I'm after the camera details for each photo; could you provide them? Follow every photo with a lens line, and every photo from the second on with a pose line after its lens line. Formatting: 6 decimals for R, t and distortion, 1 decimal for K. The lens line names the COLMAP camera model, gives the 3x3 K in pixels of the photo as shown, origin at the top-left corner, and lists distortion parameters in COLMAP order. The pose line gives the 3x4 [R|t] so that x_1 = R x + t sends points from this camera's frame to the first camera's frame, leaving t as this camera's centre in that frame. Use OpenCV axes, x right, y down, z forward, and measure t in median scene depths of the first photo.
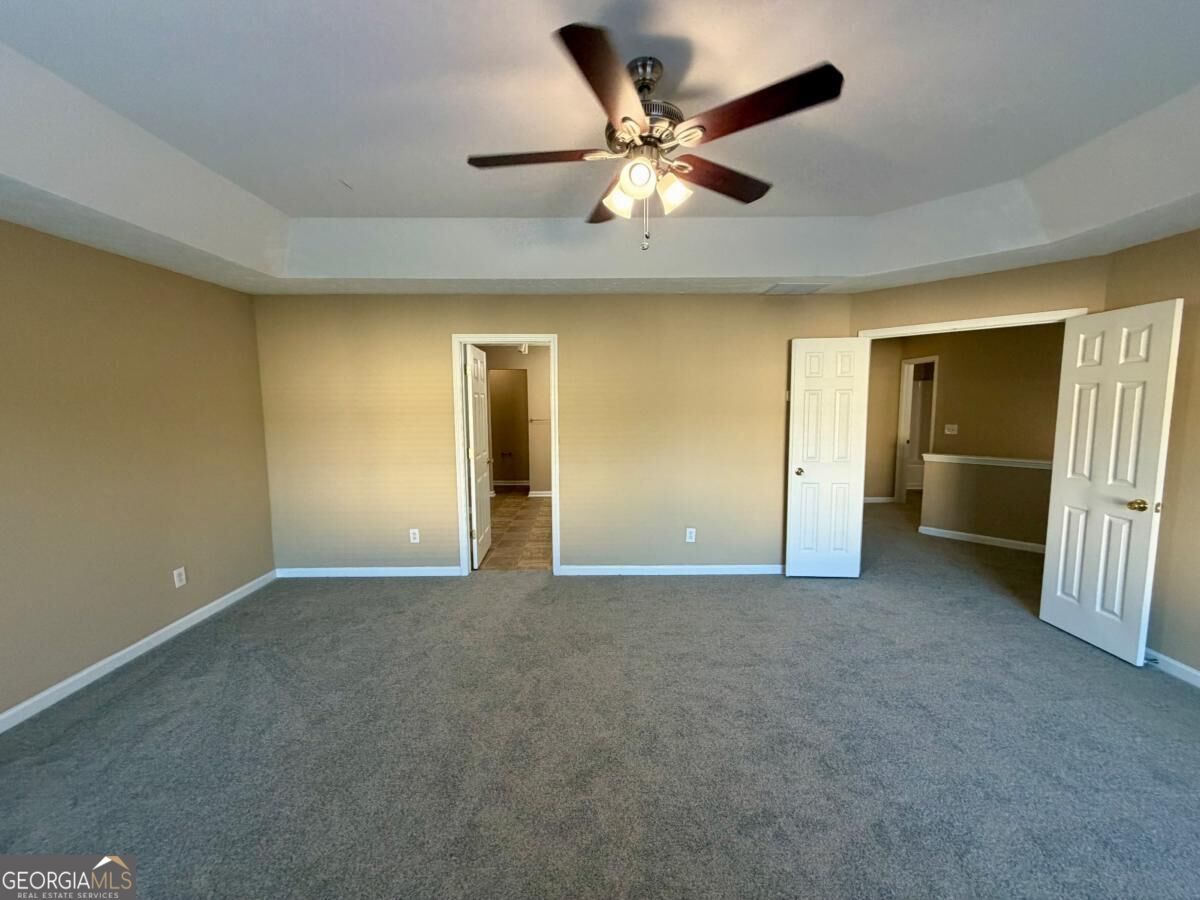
lens RADIAL K [[477.3, 0, 603.3], [0, 477.3, 451.8], [0, 0, 1]] dist [-0.001990, 0.000233]
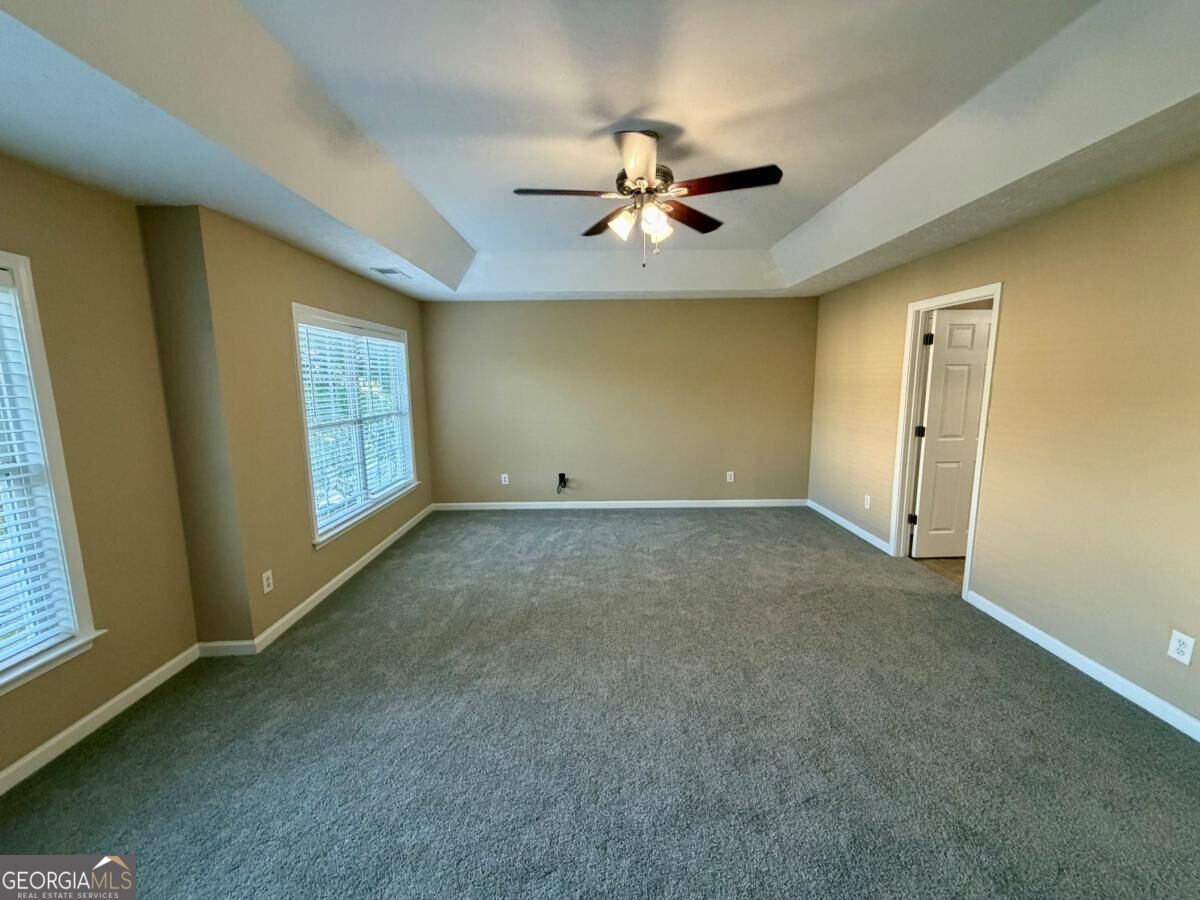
lens RADIAL K [[477.3, 0, 594.2], [0, 477.3, 456.9], [0, 0, 1]] dist [-0.001990, 0.000233]
pose [[-0.018039, 0.167384, -0.985727, 0.650481], [-0.094018, 0.981235, 0.168341, -0.044131], [0.995407, 0.095713, -0.001963, 0.383773]]
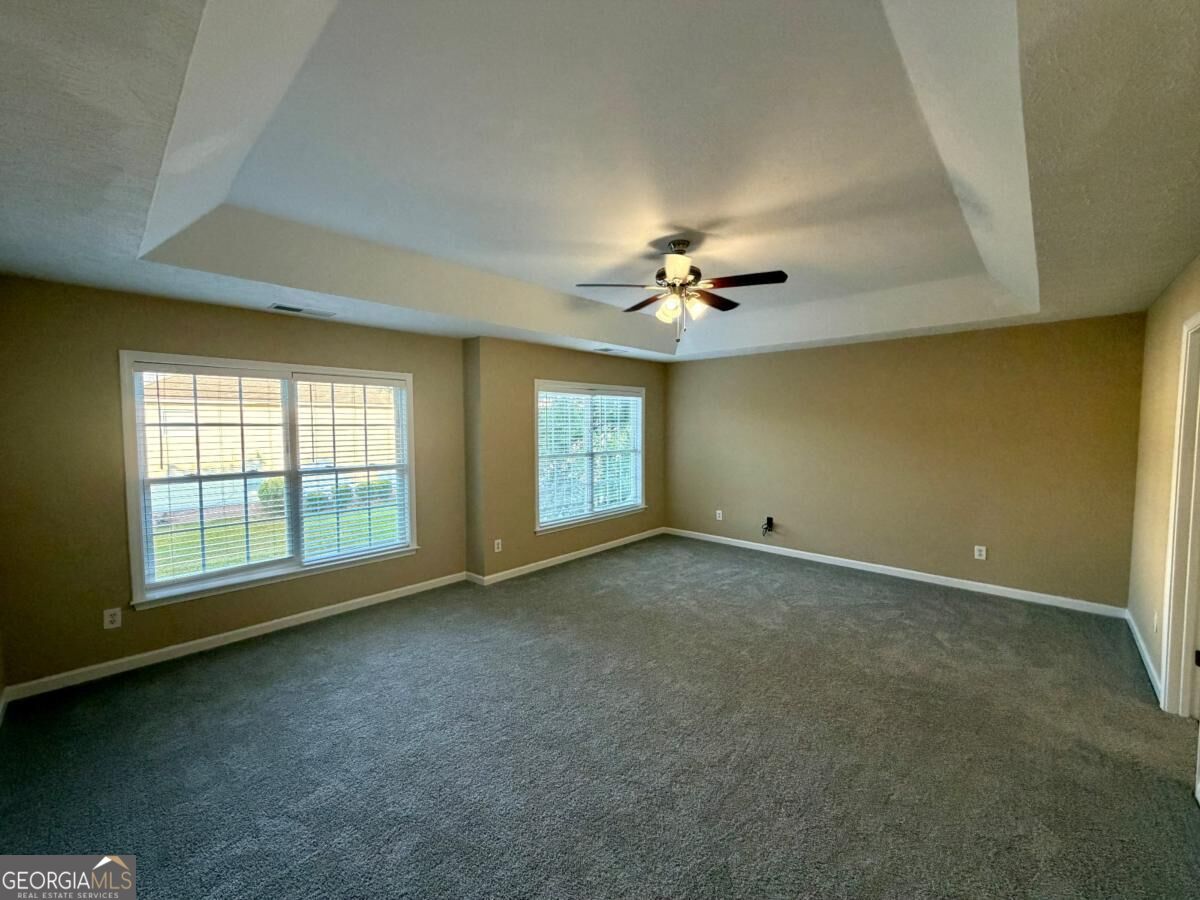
lens RADIAL K [[477.3, 0, 596.8], [0, 477.3, 450.4], [0, 0, 1]] dist [-0.001990, 0.000233]
pose [[-0.695542, 0.050833, -0.716685, 0.659113], [-0.069029, 0.988152, 0.137080, -0.109202], [0.715162, 0.144817, -0.683792, 0.857044]]
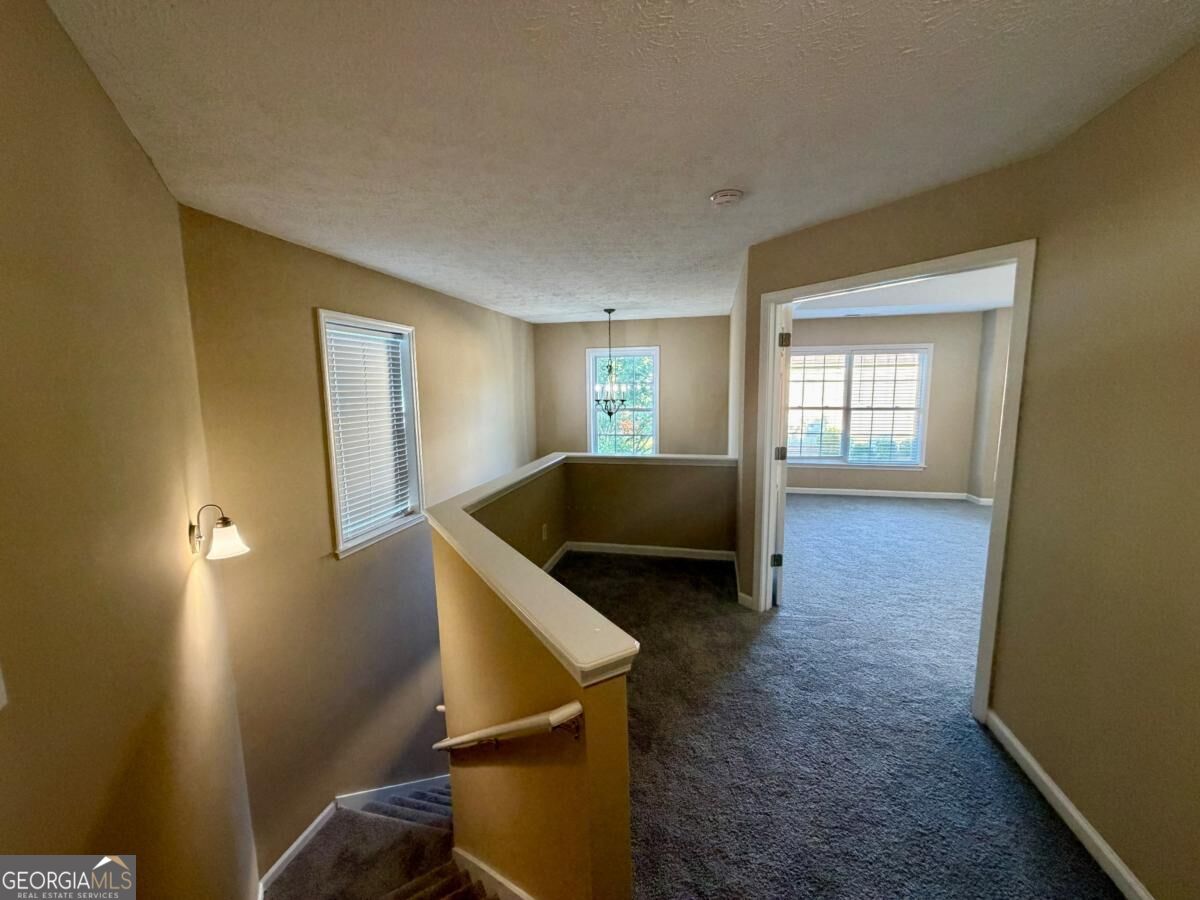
lens RADIAL K [[477.3, 0, 596.5], [0, 477.3, 451.5], [0, 0, 1]] dist [-0.001990, 0.000233]
pose [[-0.970322, -0.006906, 0.241720, 0.831854], [0.054369, 0.967769, 0.245902, -0.196127], [-0.235627, 0.251746, -0.938671, 1.532383]]
